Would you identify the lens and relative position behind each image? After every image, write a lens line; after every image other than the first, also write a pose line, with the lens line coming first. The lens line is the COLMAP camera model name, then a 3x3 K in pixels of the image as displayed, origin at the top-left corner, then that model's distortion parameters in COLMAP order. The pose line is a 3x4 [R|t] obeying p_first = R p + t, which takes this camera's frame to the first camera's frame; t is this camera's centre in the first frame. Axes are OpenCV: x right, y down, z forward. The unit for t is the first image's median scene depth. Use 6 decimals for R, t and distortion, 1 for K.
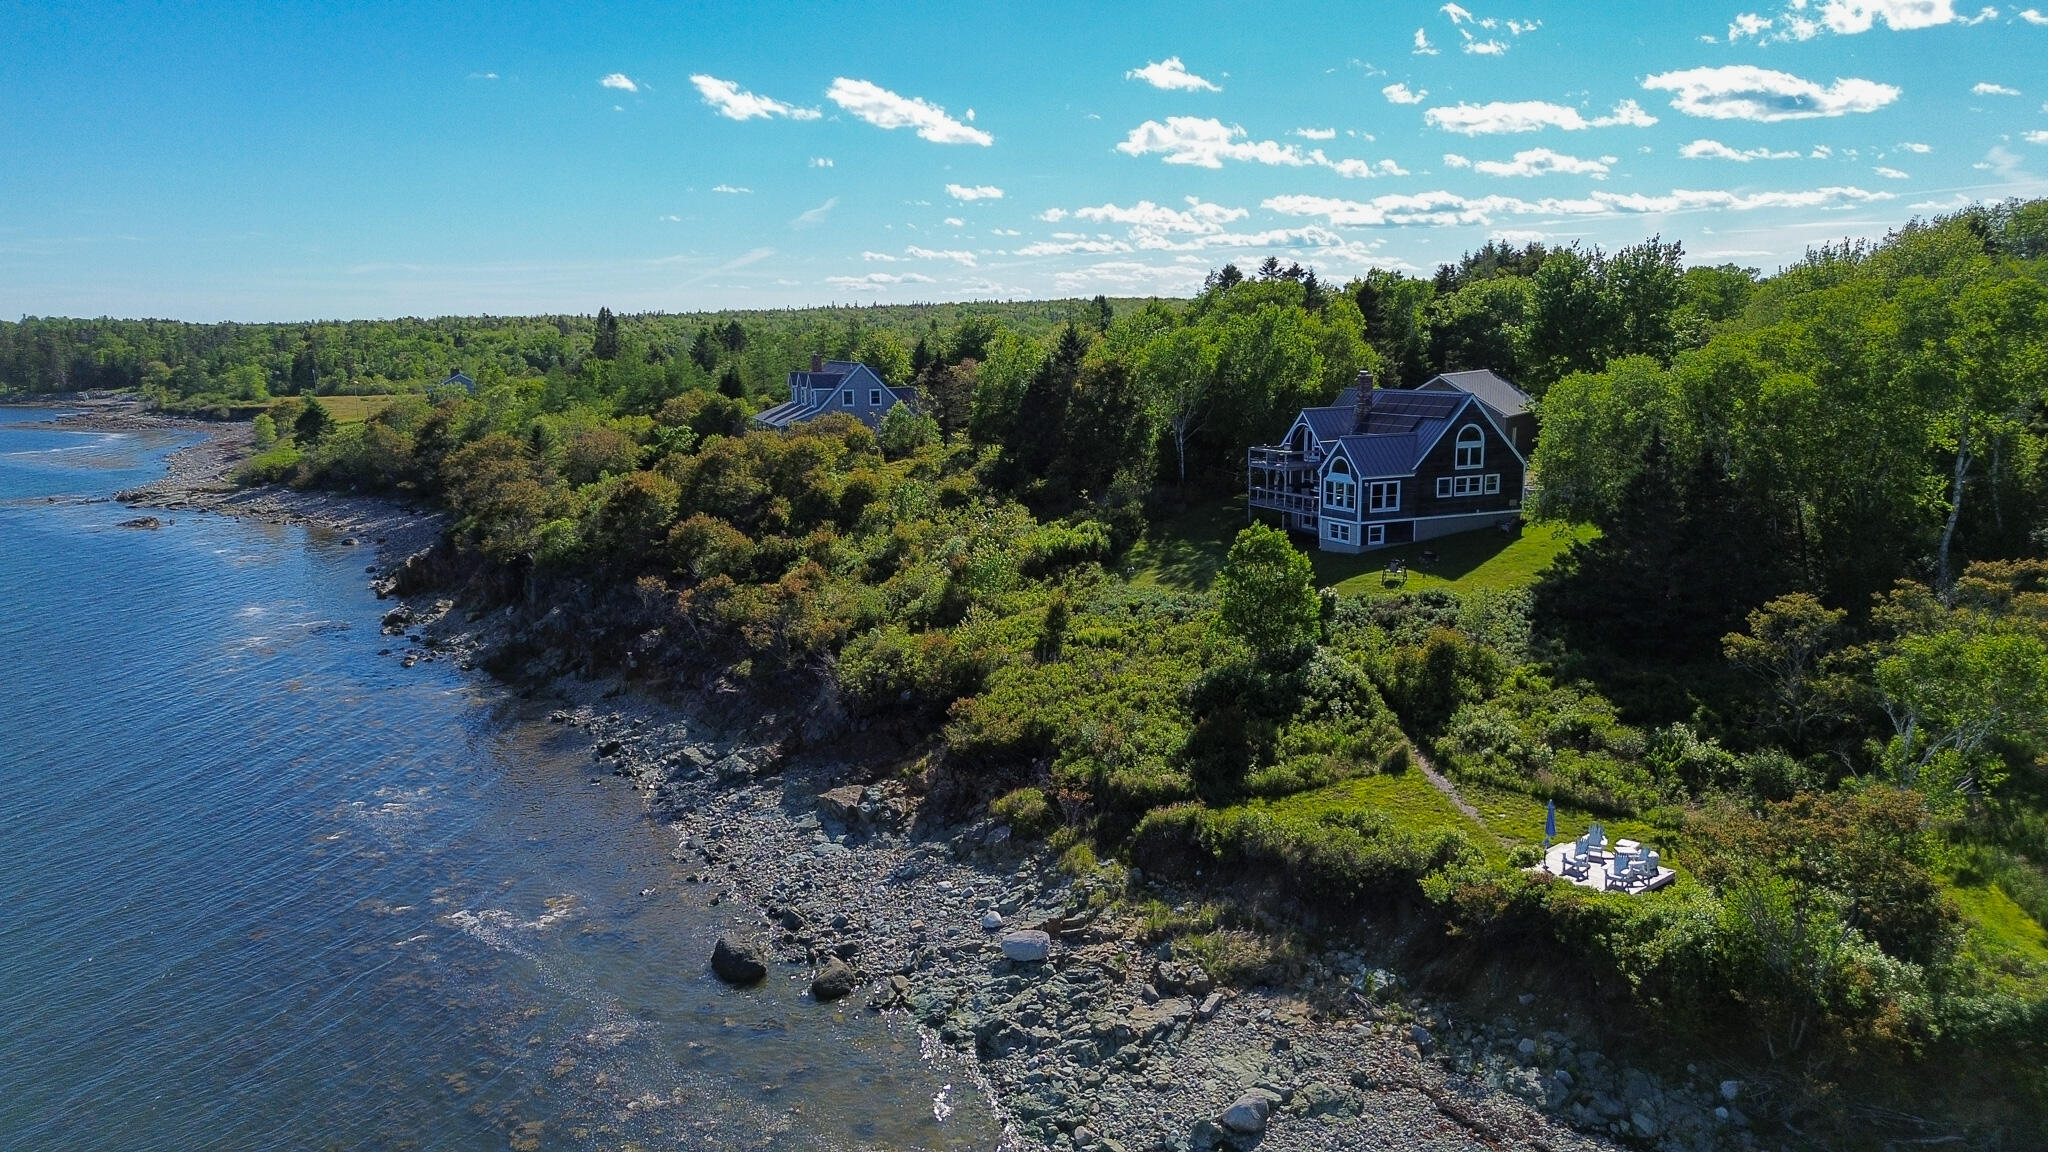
lens RADIAL K [[1438.8, 0, 1035.9], [0, 1438.8, 560.7], [0, 0, 1]] dist [0.077858, -0.082060]
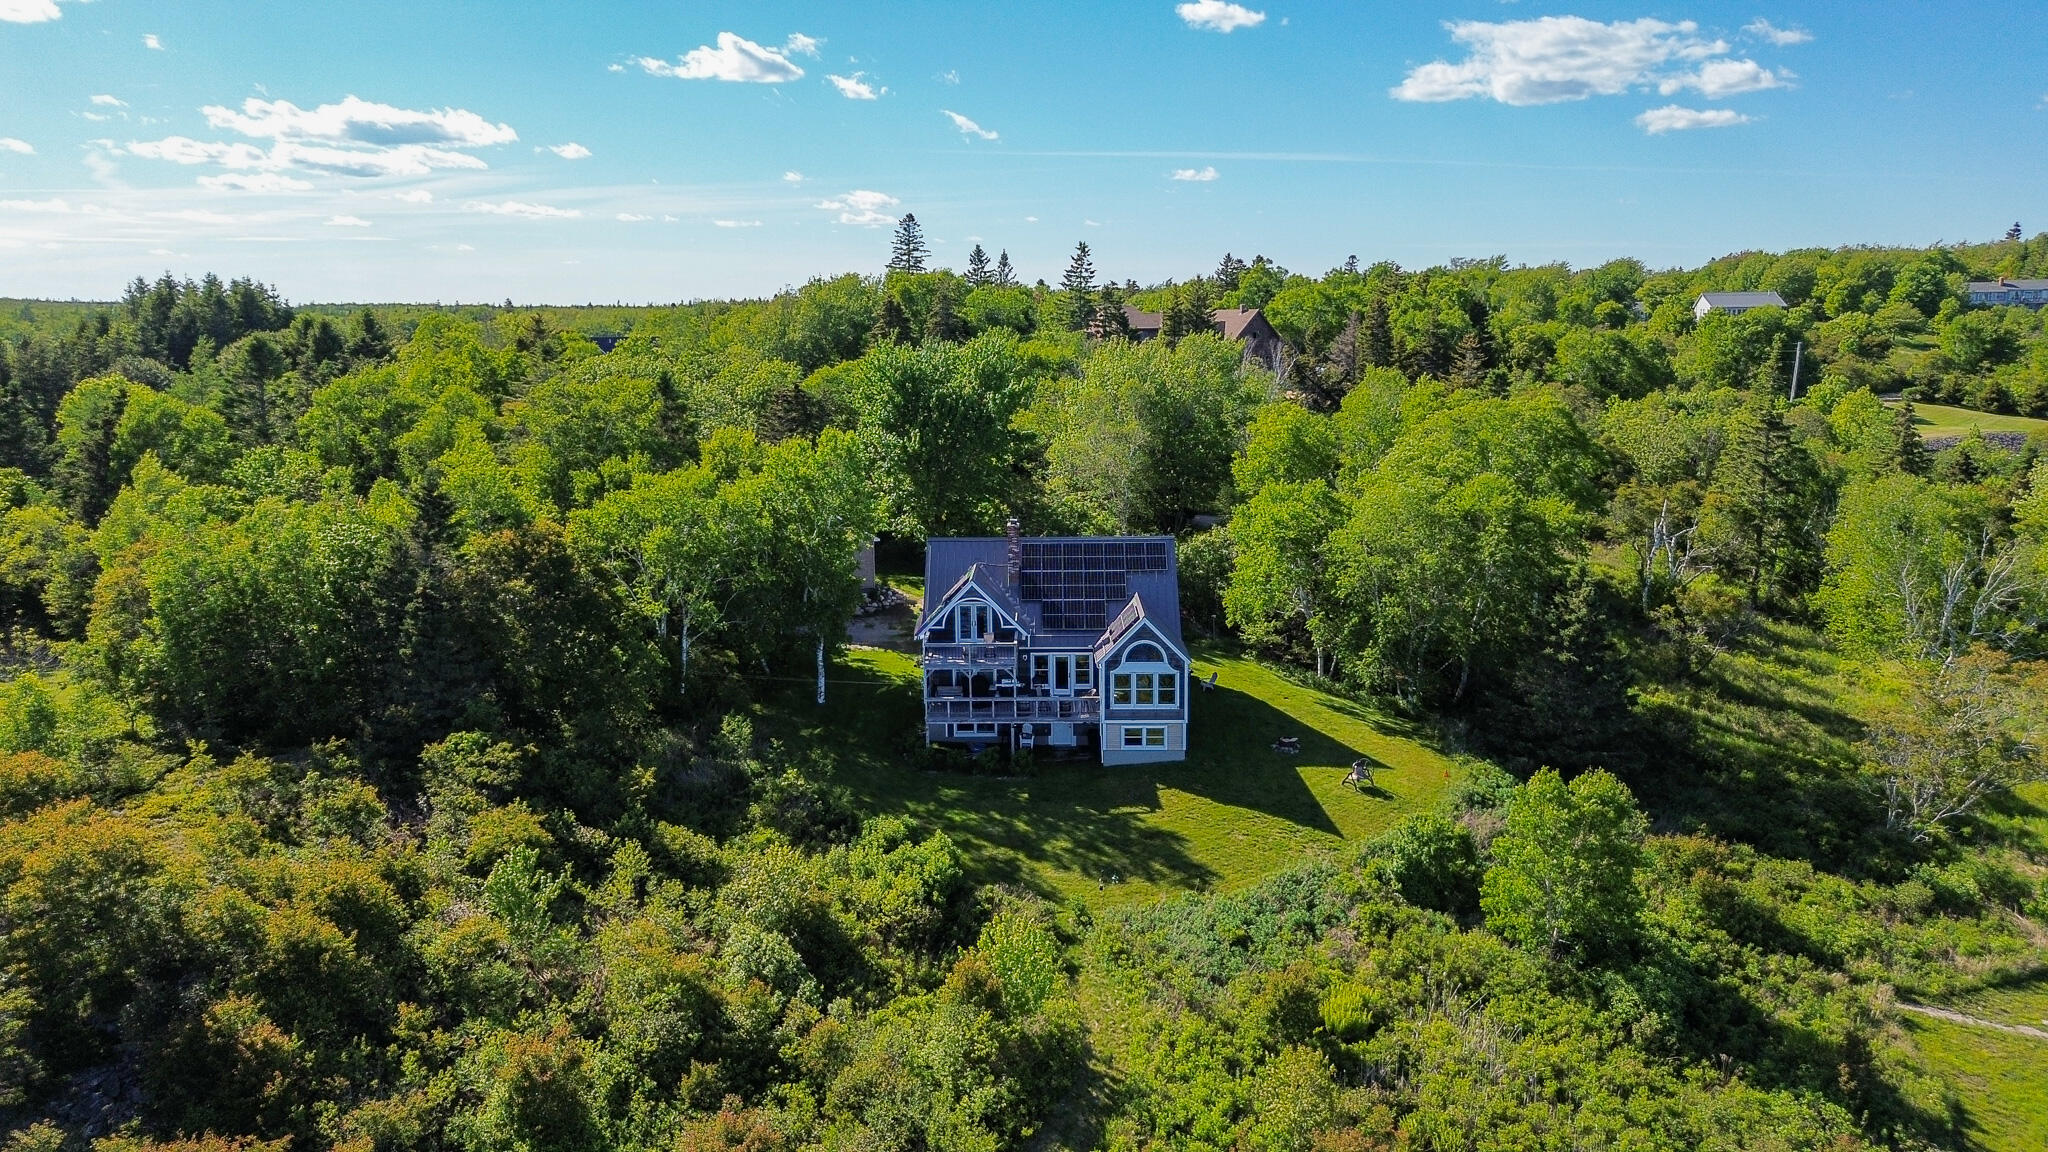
lens RADIAL K [[1438.8, 0, 1027.7], [0, 1438.8, 565.6], [0, 0, 1]] dist [0.077858, -0.082060]
pose [[0.428744, -0.145547, 0.891625, -0.475733], [0.145697, 0.985158, 0.090756, -0.185792], [-0.891600, 0.090996, 0.443586, 0.711150]]
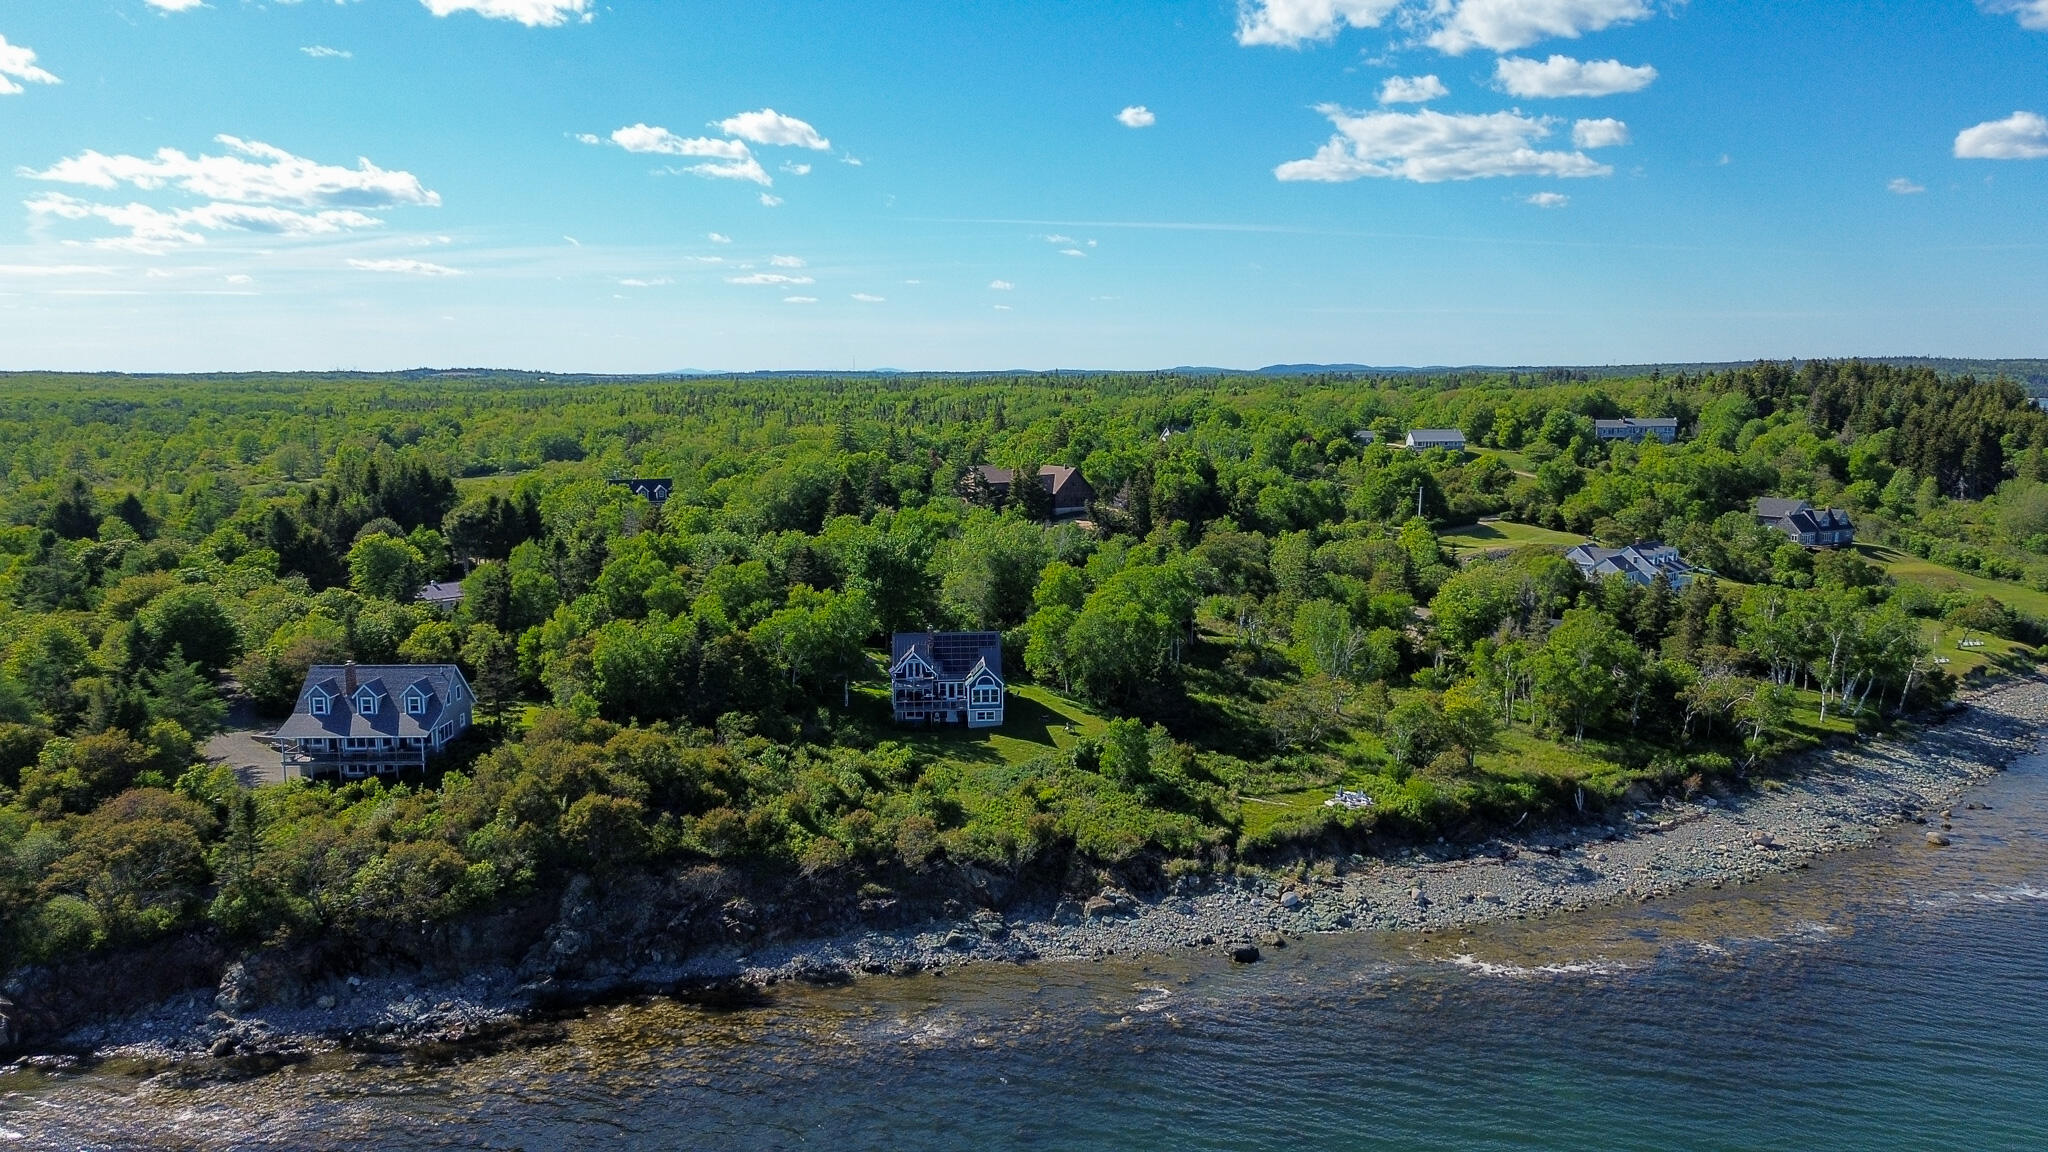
lens RADIAL K [[1438.8, 0, 1023.8], [0, 1438.8, 557.9], [0, 0, 1]] dist [0.077858, -0.082060]
pose [[0.357871, -0.109221, 0.927361, -1.455345], [0.149487, 0.987028, 0.058561, -0.319457], [-0.921727, 0.117671, 0.369556, 0.251437]]
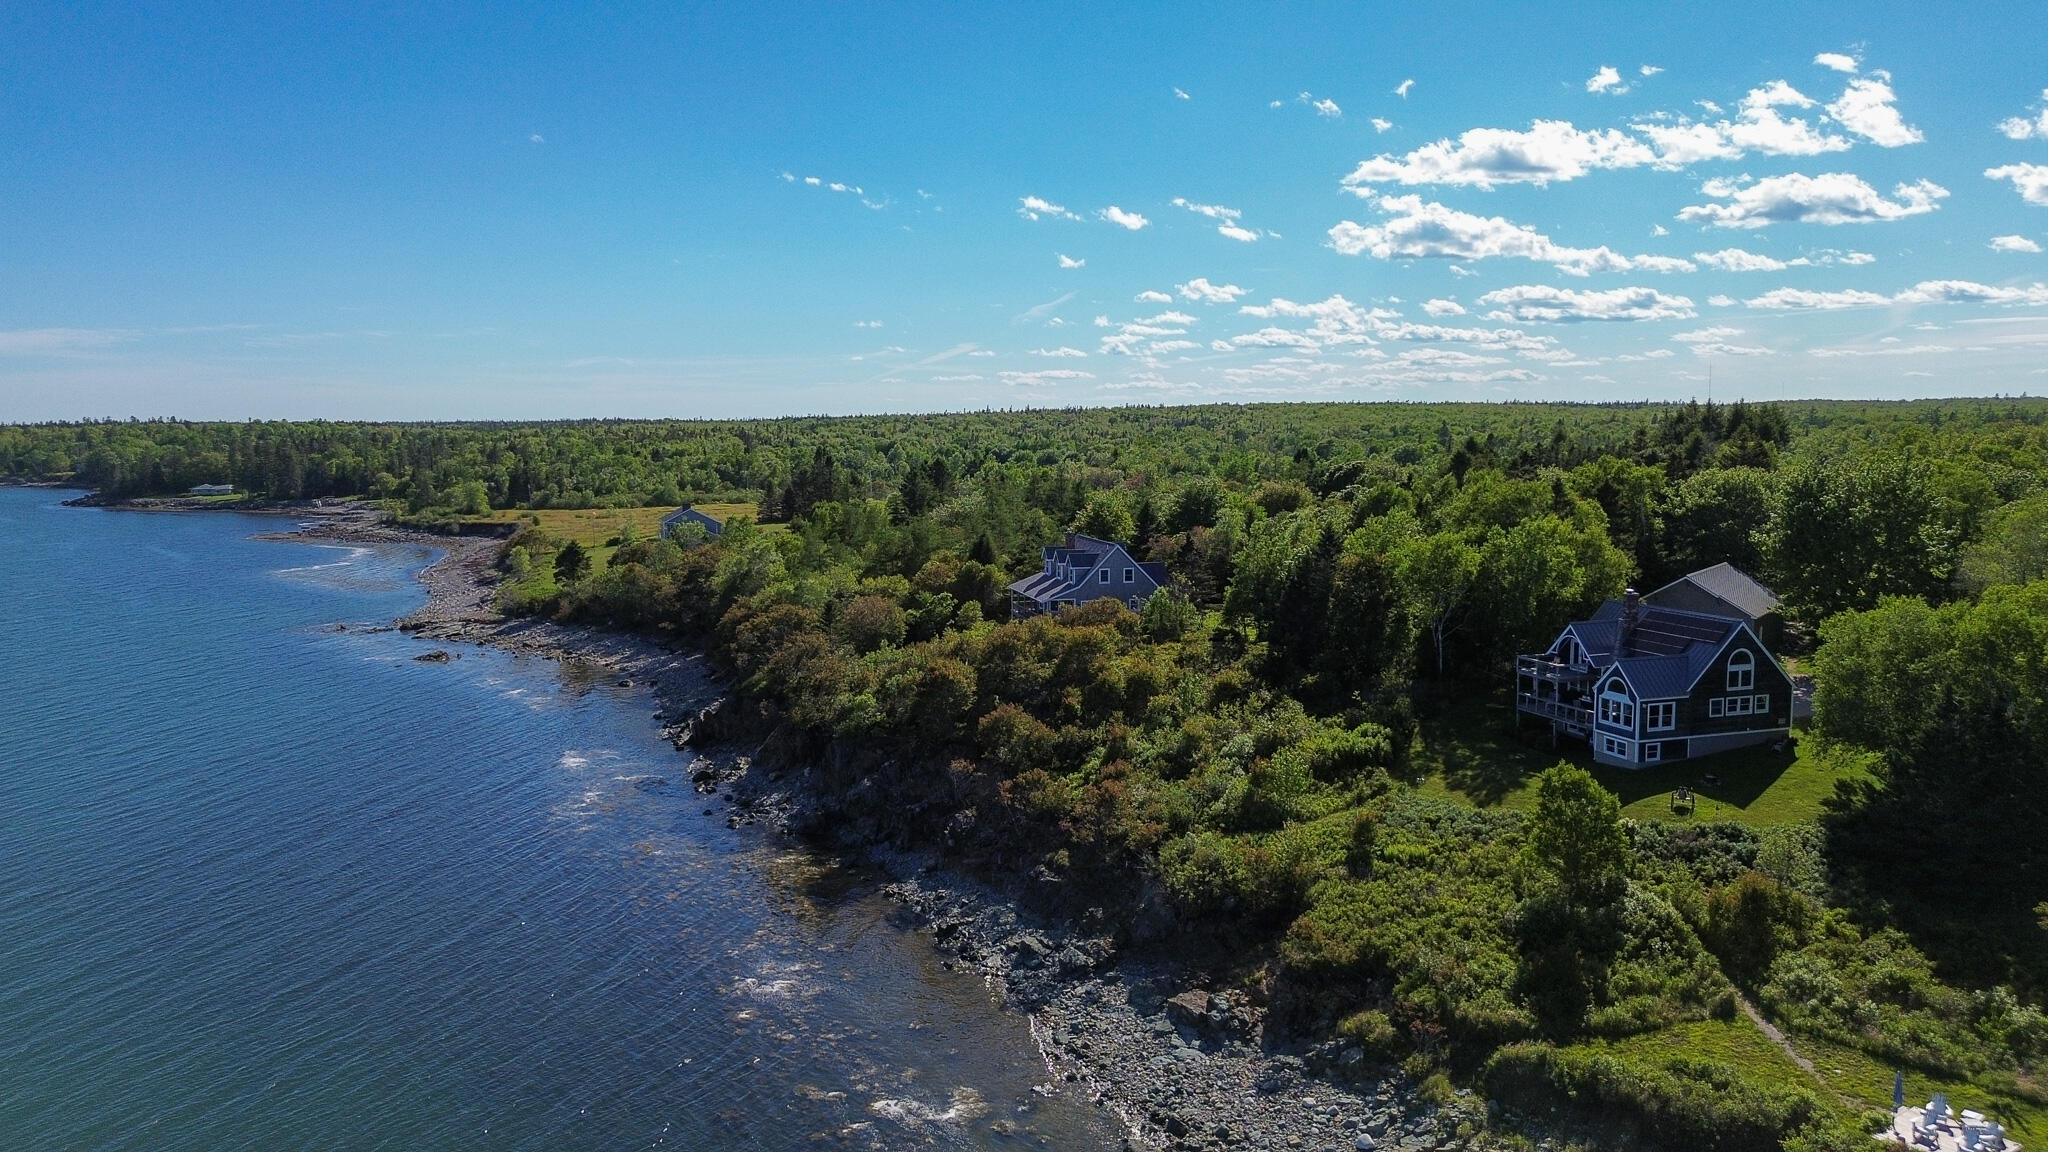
lens RADIAL K [[1438.8, 0, 1041.7], [0, 1438.8, 561.4], [0, 0, 1]] dist [0.077858, -0.082060]
pose [[0.995798, 0.015106, -0.090320, -0.117127], [-0.020805, 0.997829, -0.062487, -0.080813], [0.089179, 0.064104, 0.993951, -0.115928]]
